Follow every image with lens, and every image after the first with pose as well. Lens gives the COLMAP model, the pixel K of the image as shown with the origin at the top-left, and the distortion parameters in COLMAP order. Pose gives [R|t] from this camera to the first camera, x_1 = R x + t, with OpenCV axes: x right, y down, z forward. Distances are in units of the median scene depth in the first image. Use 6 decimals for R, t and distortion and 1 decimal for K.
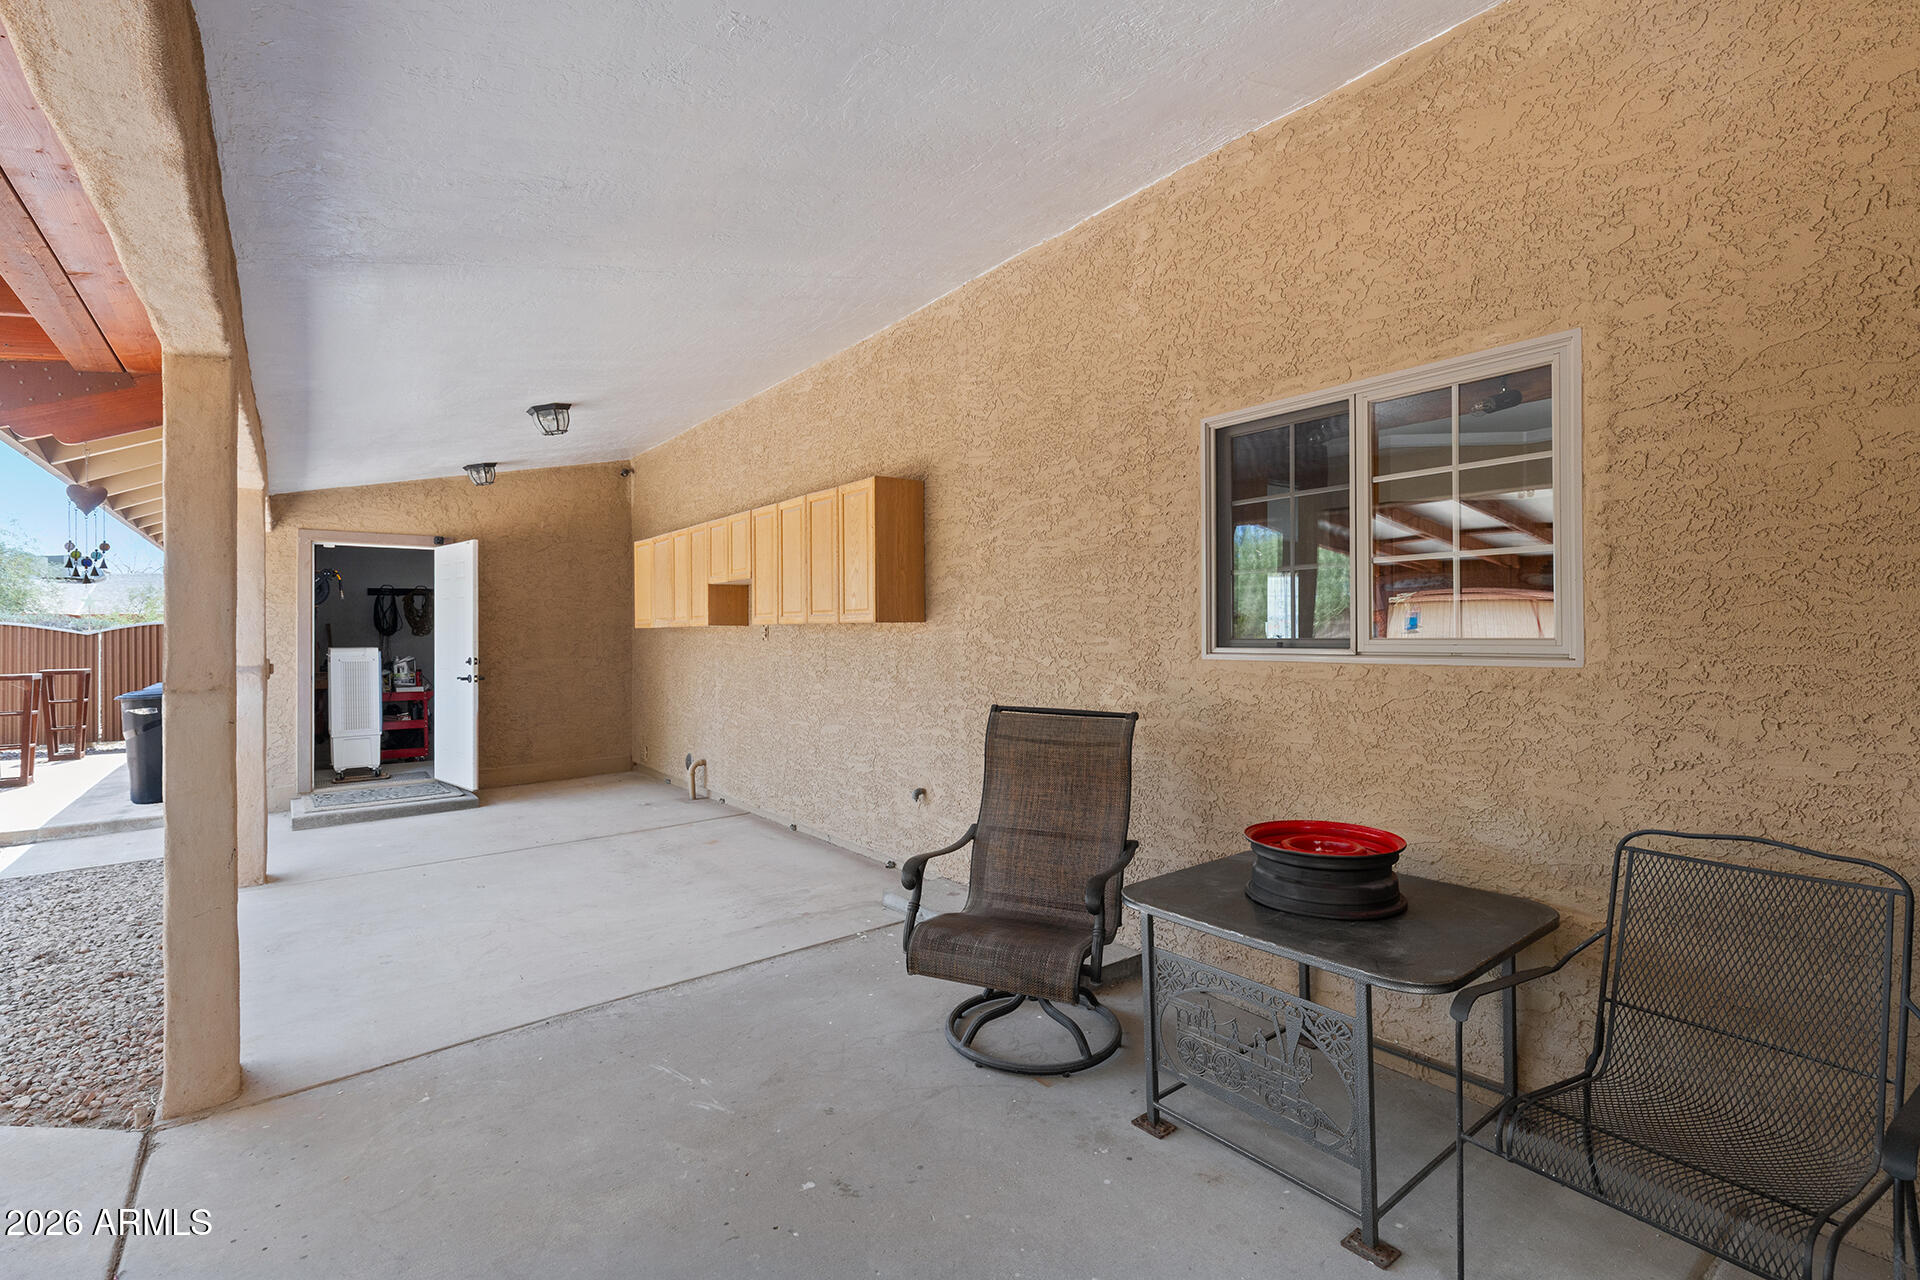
lens RADIAL K [[866.3, 0, 943.5], [0, 866.3, 630.1], [0, 0, 1]] dist [0.001995, 0.000242]
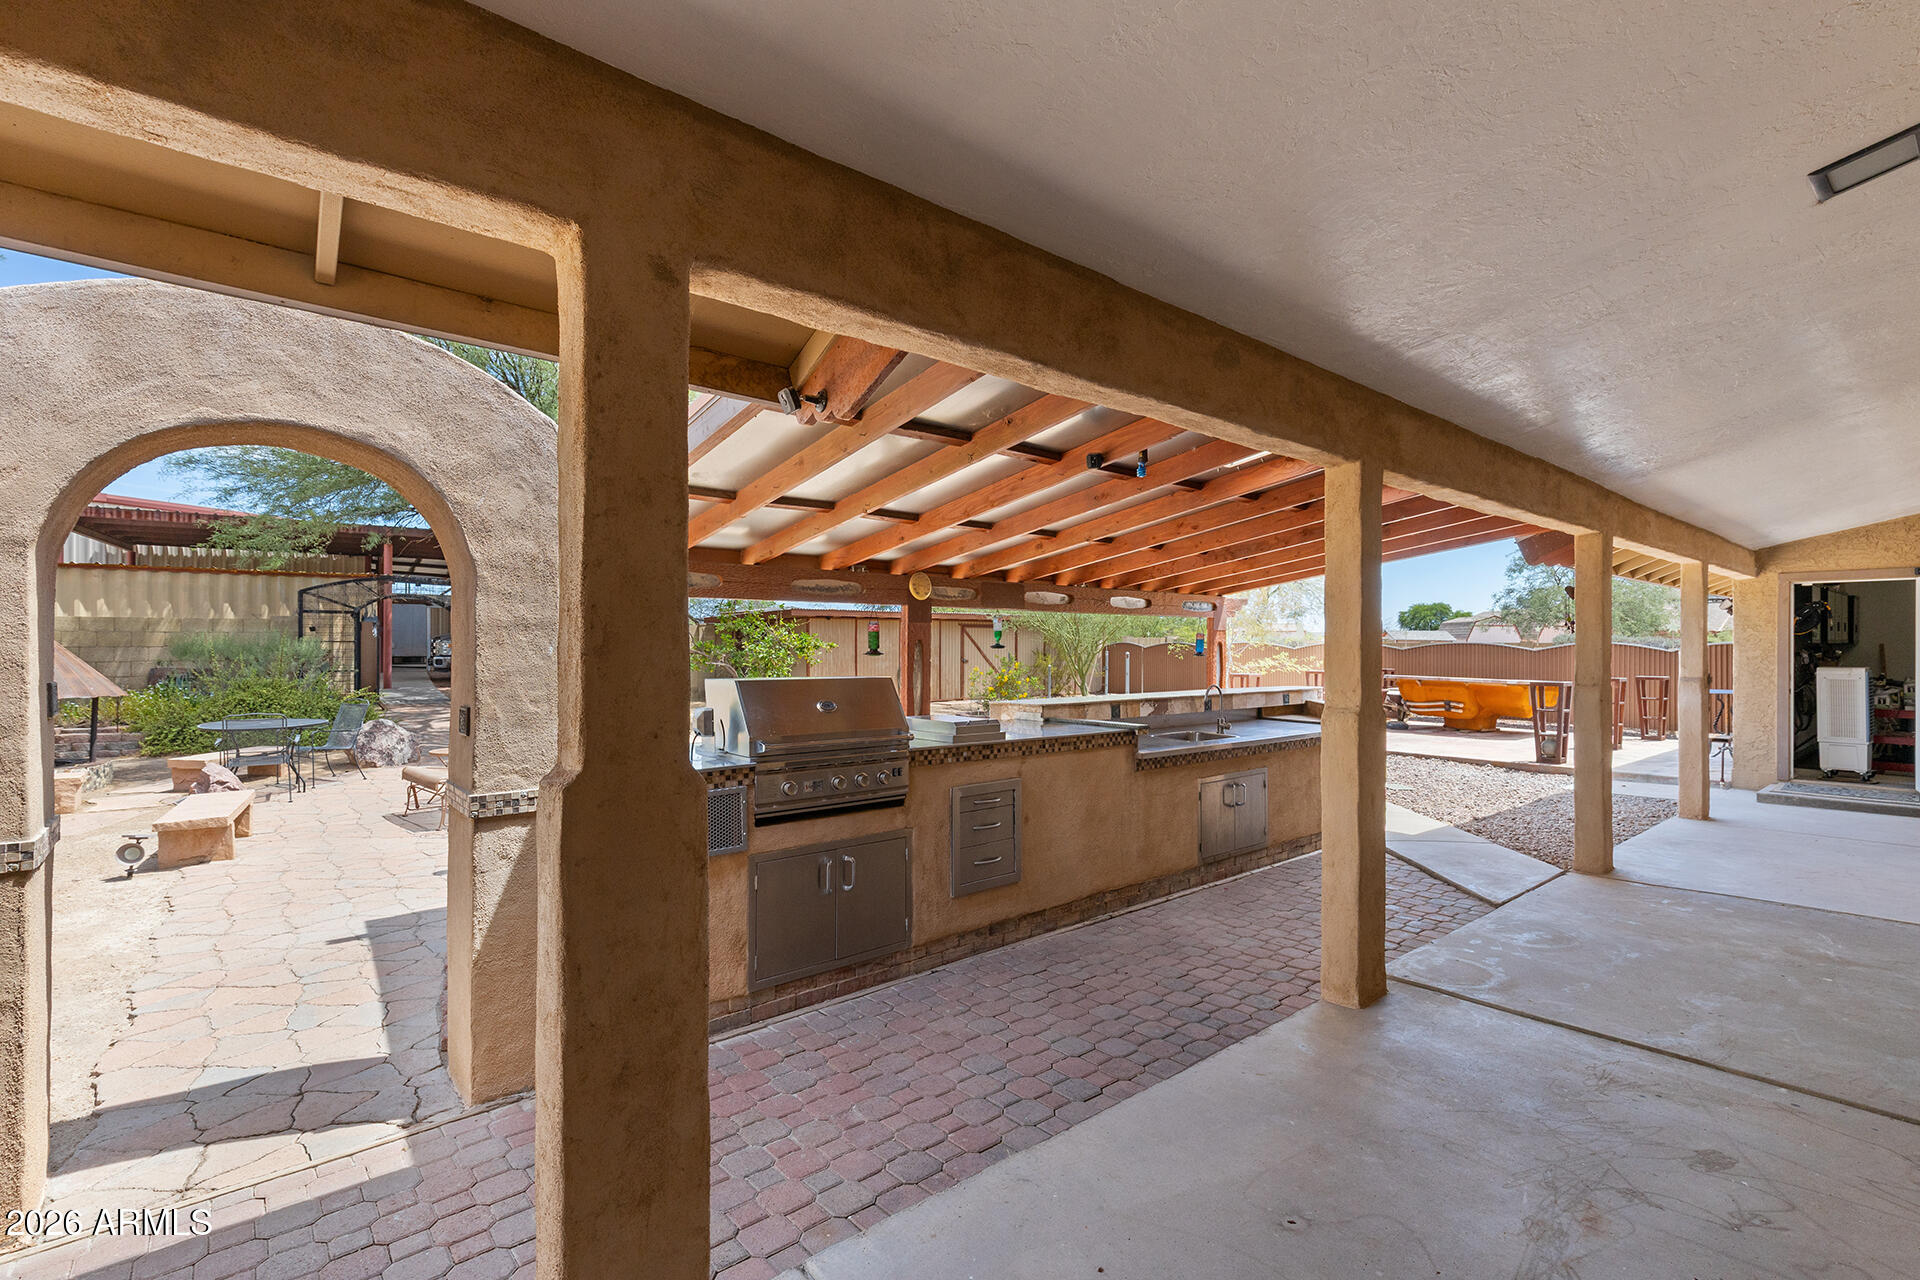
lens RADIAL K [[872.4, 0, 947.7], [0, 872.4, 644.8], [0, 0, 1]] dist [0.009565, 0.000164]
pose [[0.041469, 0.004217, -0.999131, 0.496662], [-0.001716, 0.999990, 0.004149, -0.014432], [0.999138, 0.001543, 0.041476, -0.276280]]
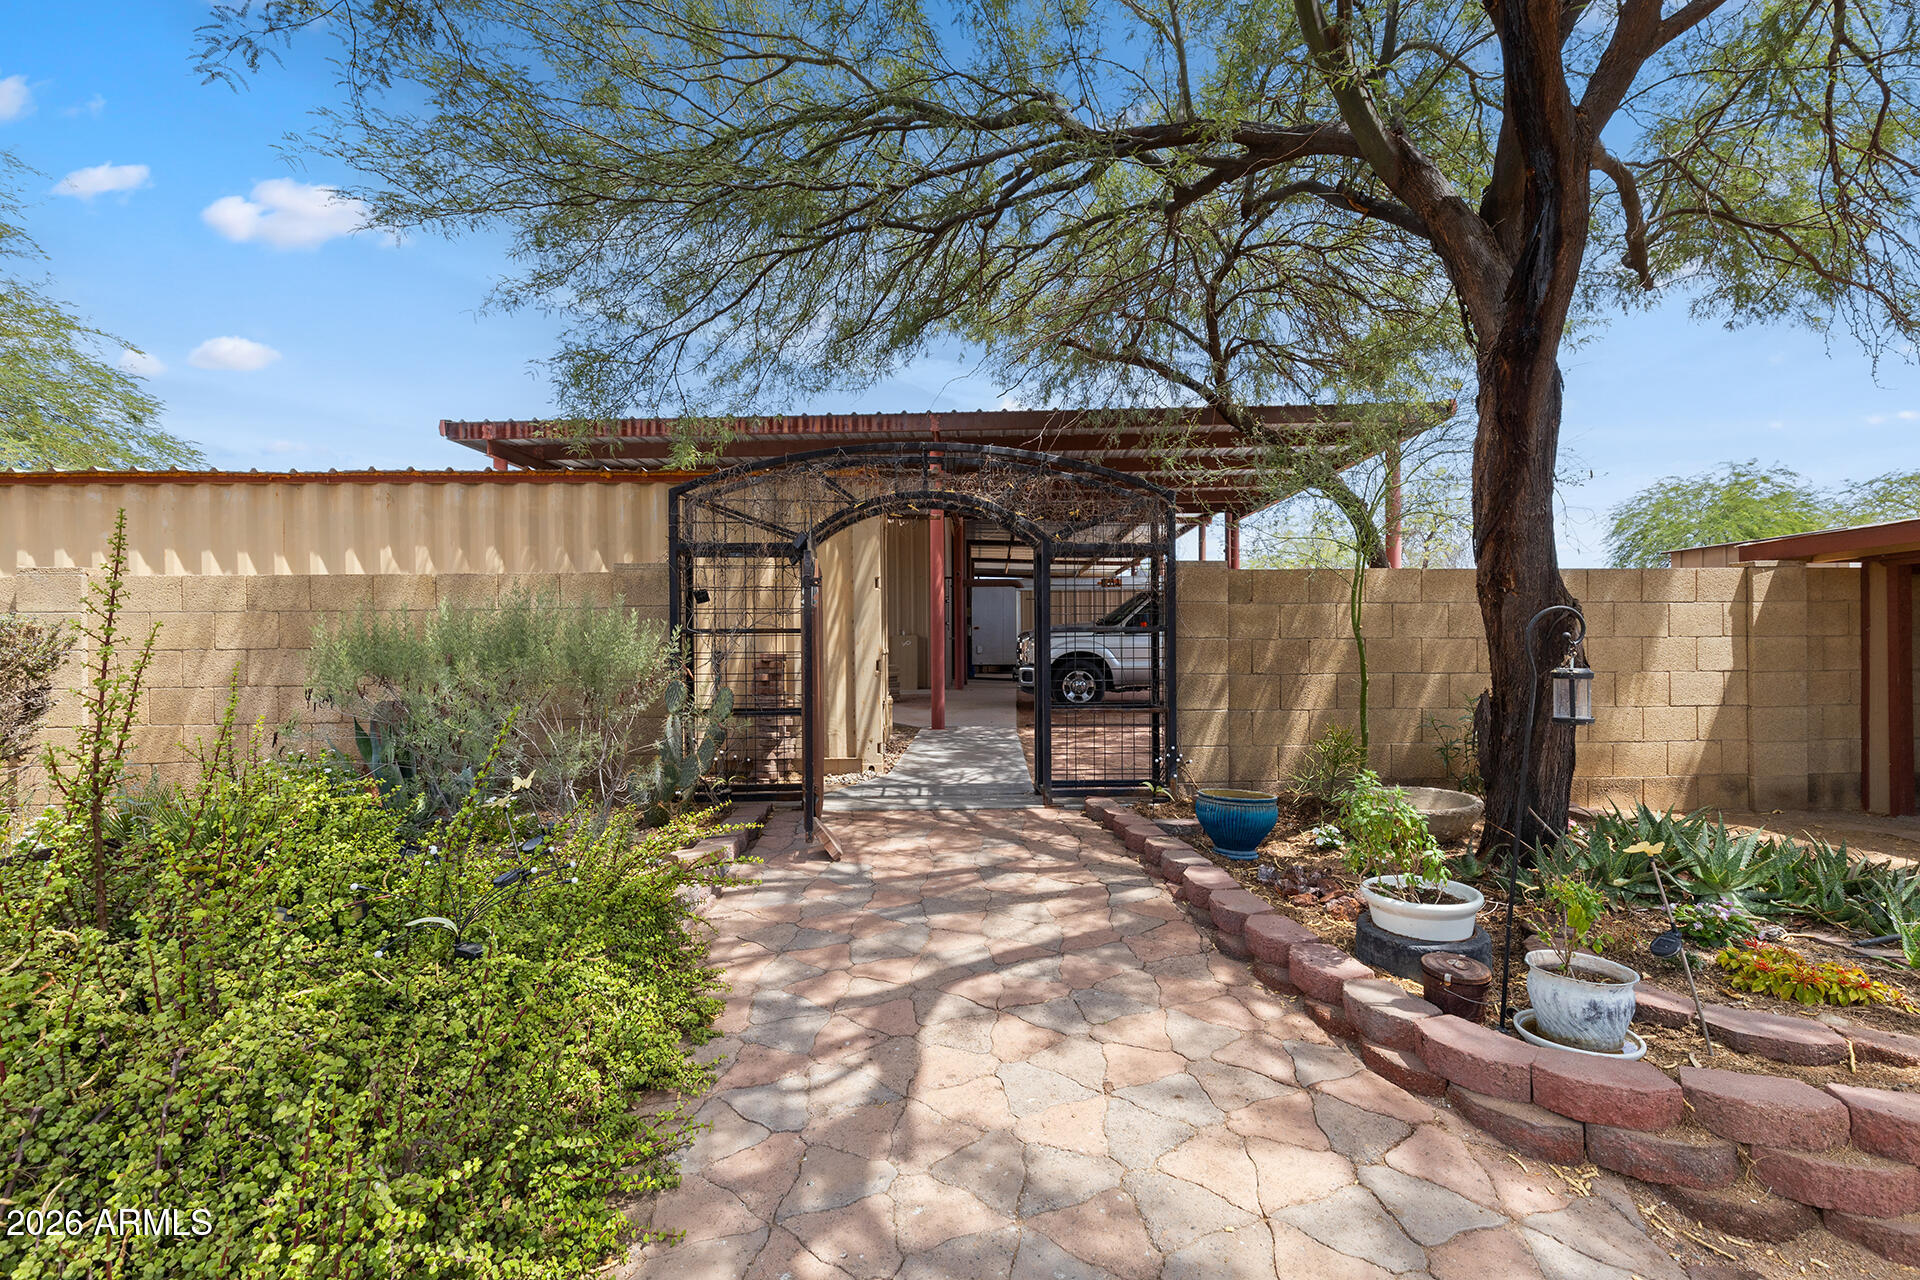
lens RADIAL K [[863.3, 0, 961.7], [0, 863.3, 648.5], [0, 0, 1]] dist [0.001975, 0.000187]
pose [[-0.550591, 0.006227, -0.834752, -1.406564], [0.009102, 0.999958, 0.001456, 0.008488], [0.834725, -0.006796, -0.550624, -1.228701]]
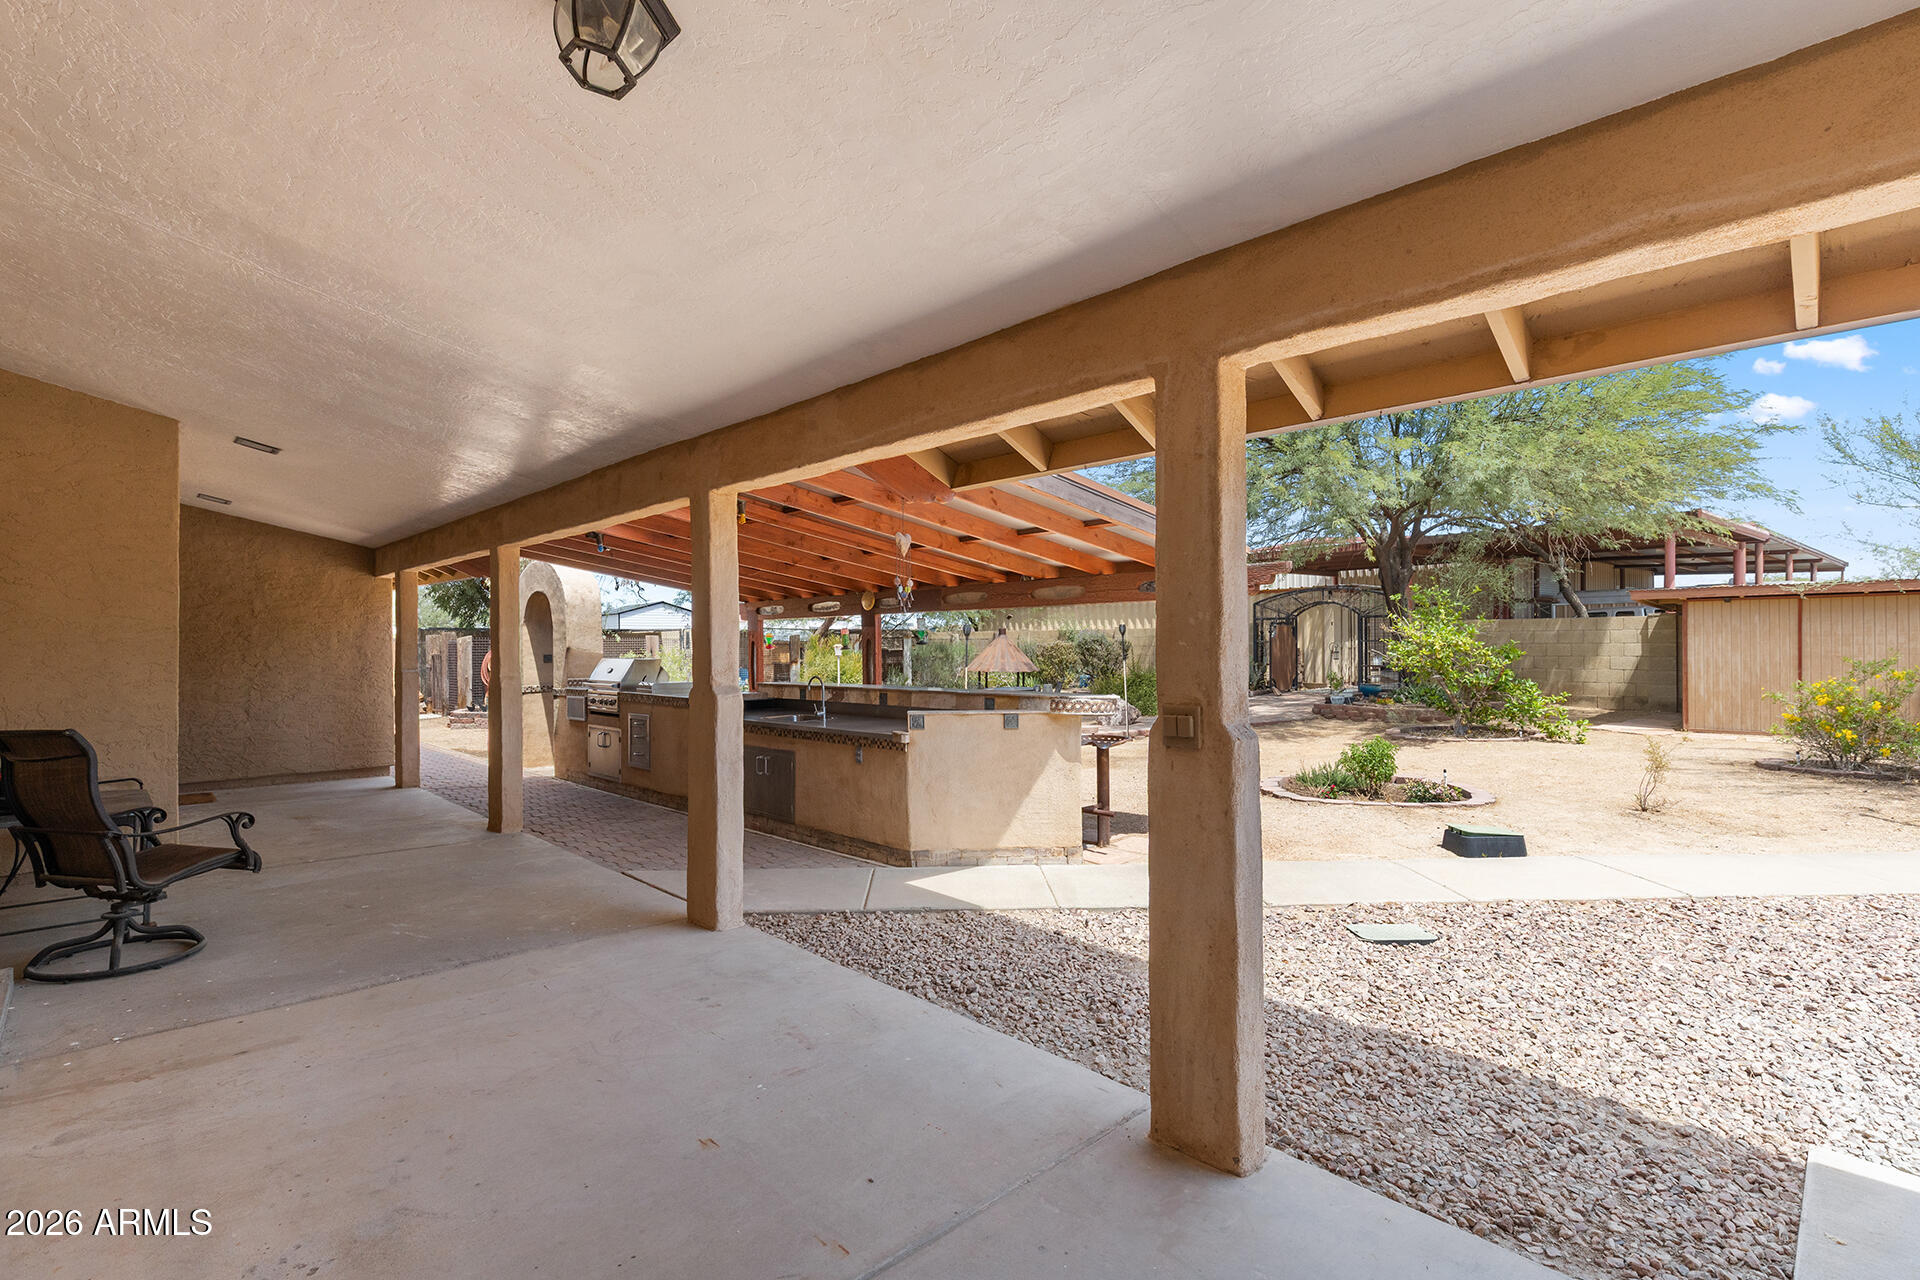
lens RADIAL K [[865.7, 0, 953.0], [0, 865.7, 644.1], [0, 0, 1]] dist [0.005617, 0.000266]
pose [[-0.990925, 0.008991, -0.134112, -0.431880], [0.009418, 0.999952, -0.002543, -0.003132], [0.134083, -0.003783, -0.990963, 1.086897]]
